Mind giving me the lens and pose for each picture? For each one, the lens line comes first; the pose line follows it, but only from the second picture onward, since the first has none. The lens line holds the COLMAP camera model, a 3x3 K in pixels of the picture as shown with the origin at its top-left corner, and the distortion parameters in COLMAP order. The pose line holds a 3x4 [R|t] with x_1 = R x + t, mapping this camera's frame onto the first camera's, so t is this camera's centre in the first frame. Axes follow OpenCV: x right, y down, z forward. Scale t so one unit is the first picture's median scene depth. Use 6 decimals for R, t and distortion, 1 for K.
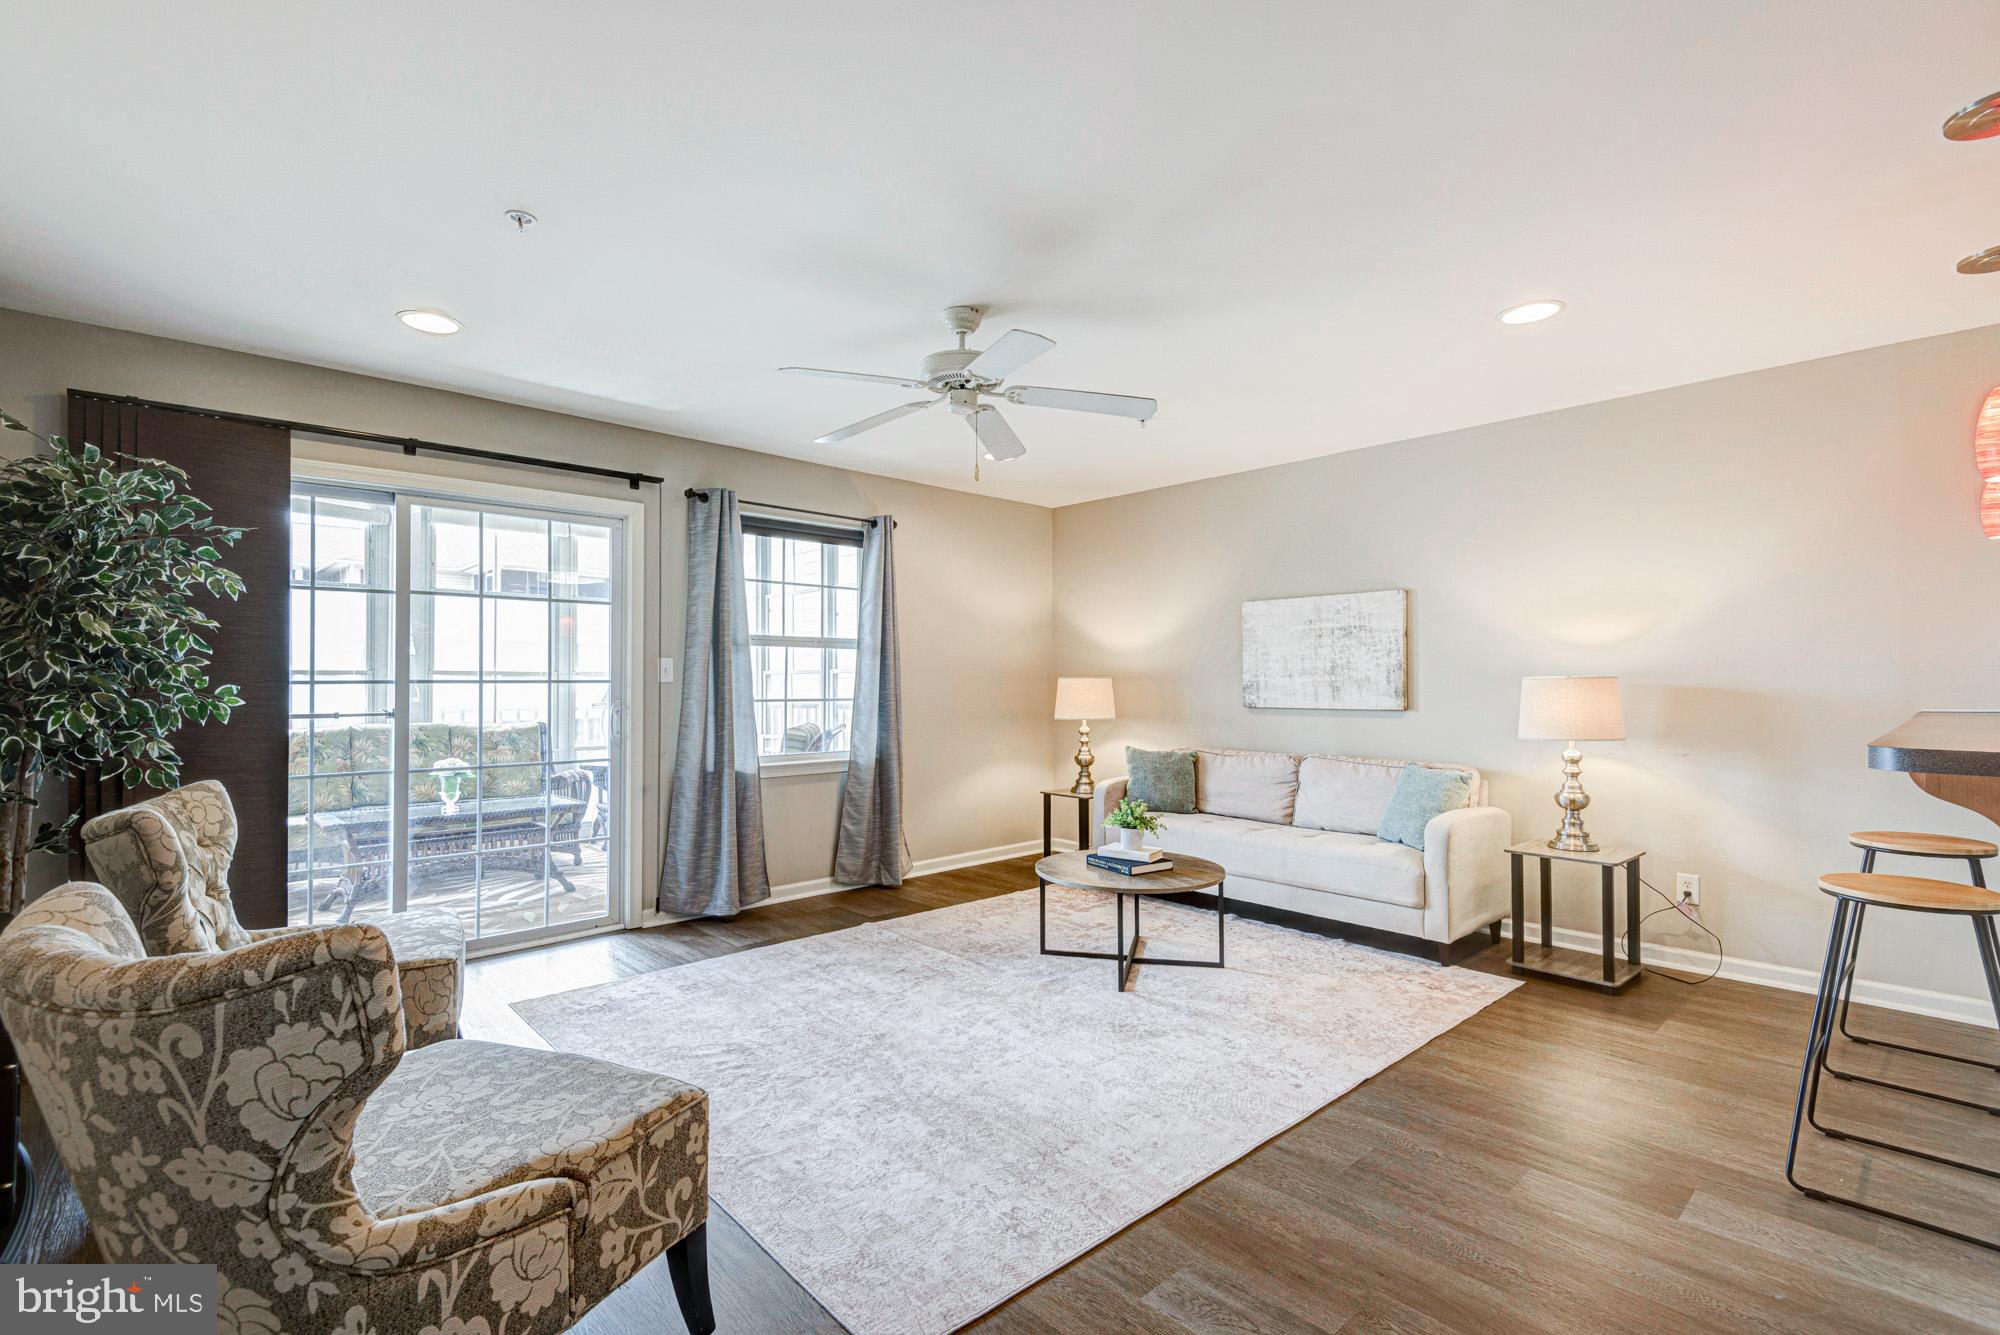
lens RADIAL K [[912.8, 0, 991.3], [0, 912.8, 666.5], [0, 0, 1]] dist [0.064446, -0.067644]
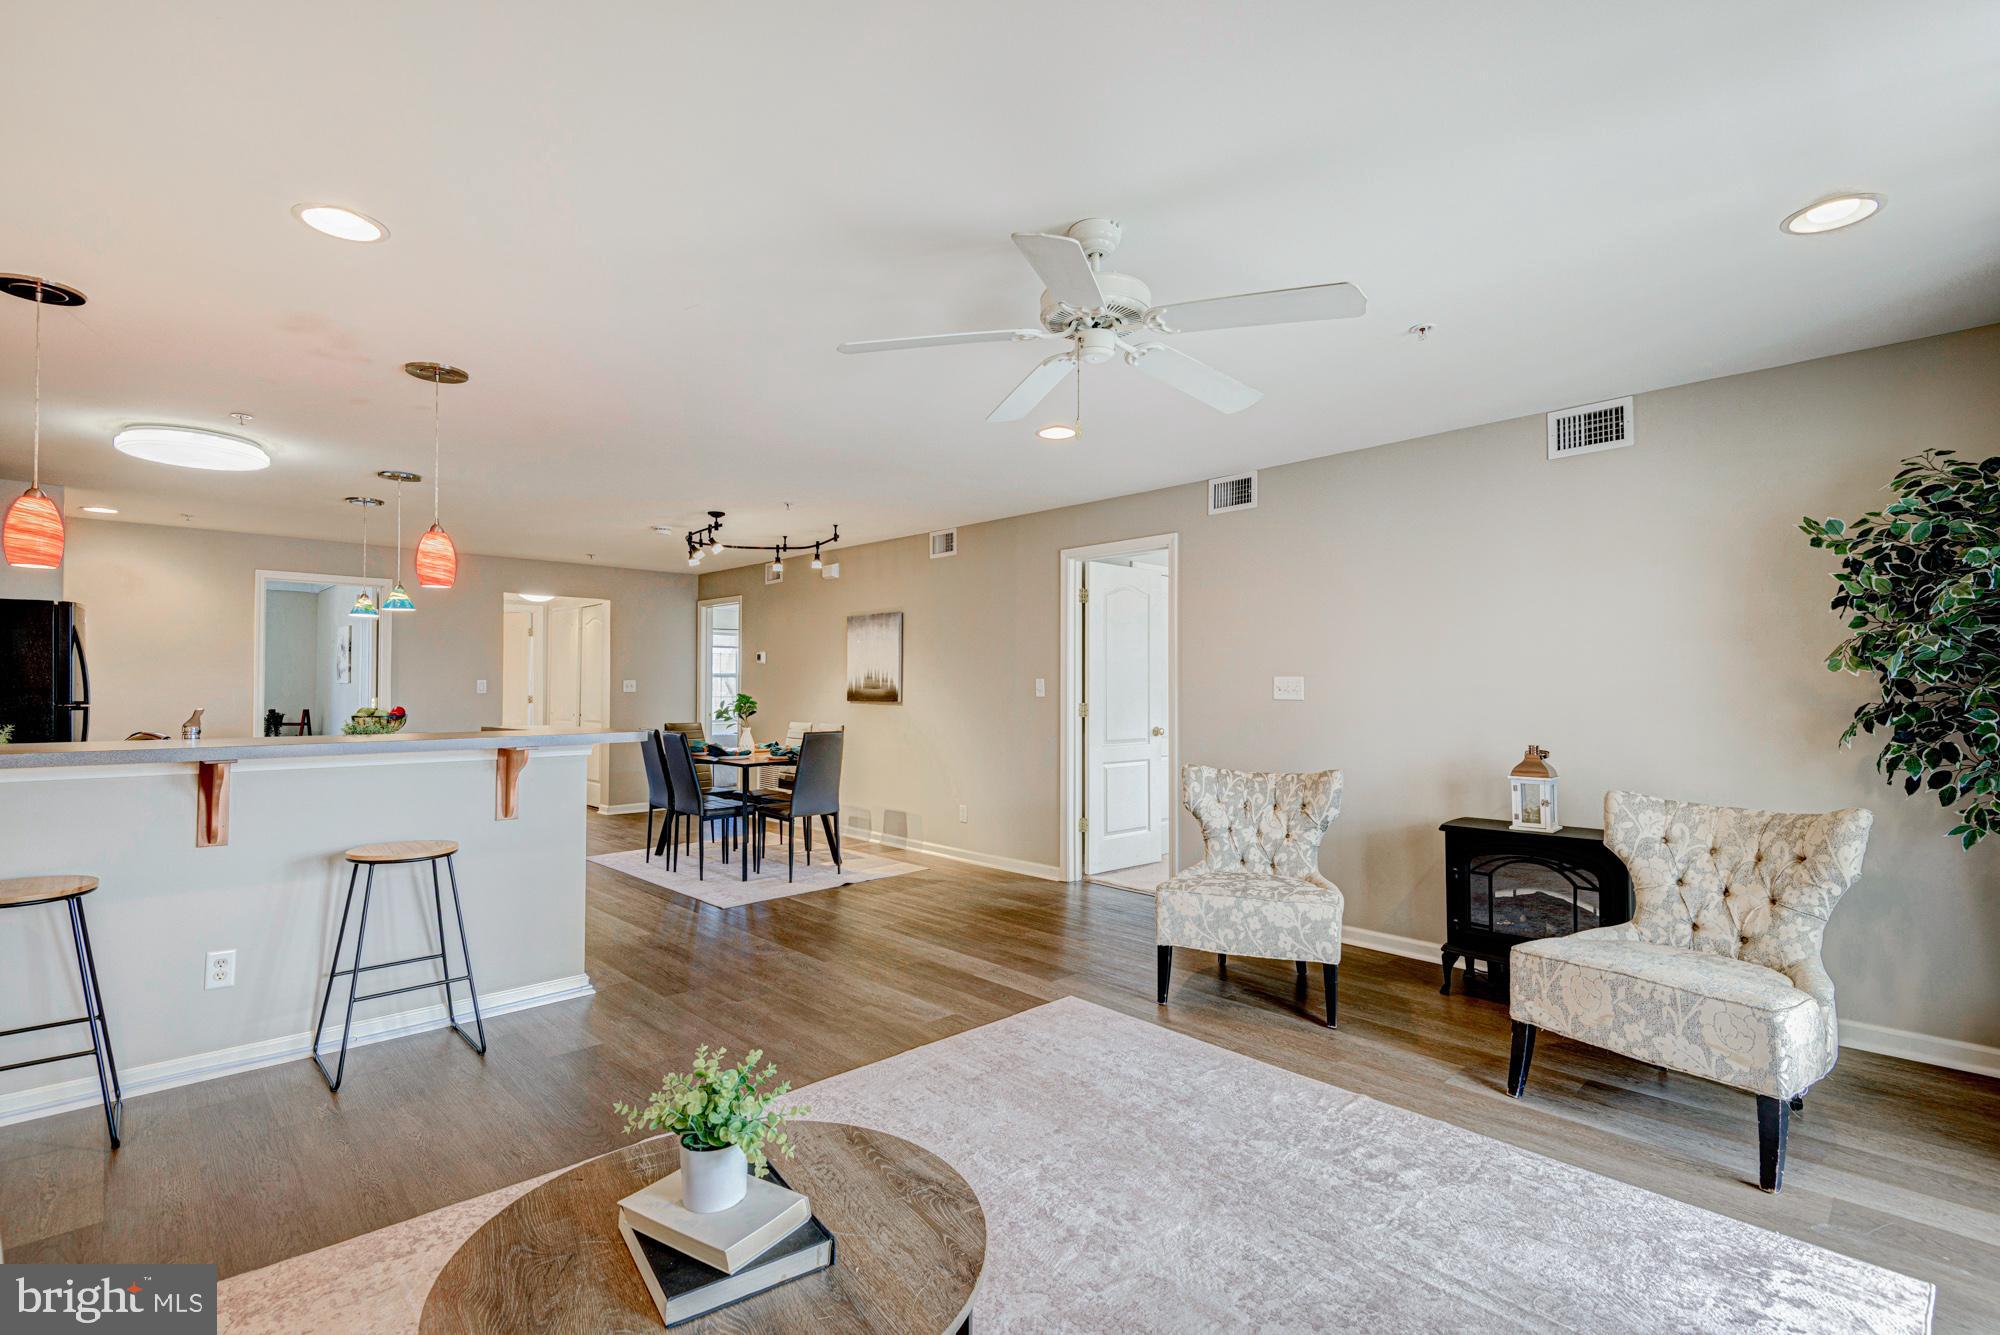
lens RADIAL K [[918.2, 0, 993.6], [0, 918.2, 666.1], [0, 0, 1]] dist [0.021042, -0.011493]
pose [[-0.999755, 0.001620, -0.022065, 0.047126], [0.002571, 0.999065, -0.043161, 0.008603], [0.021975, -0.043207, -0.998824, 1.196533]]
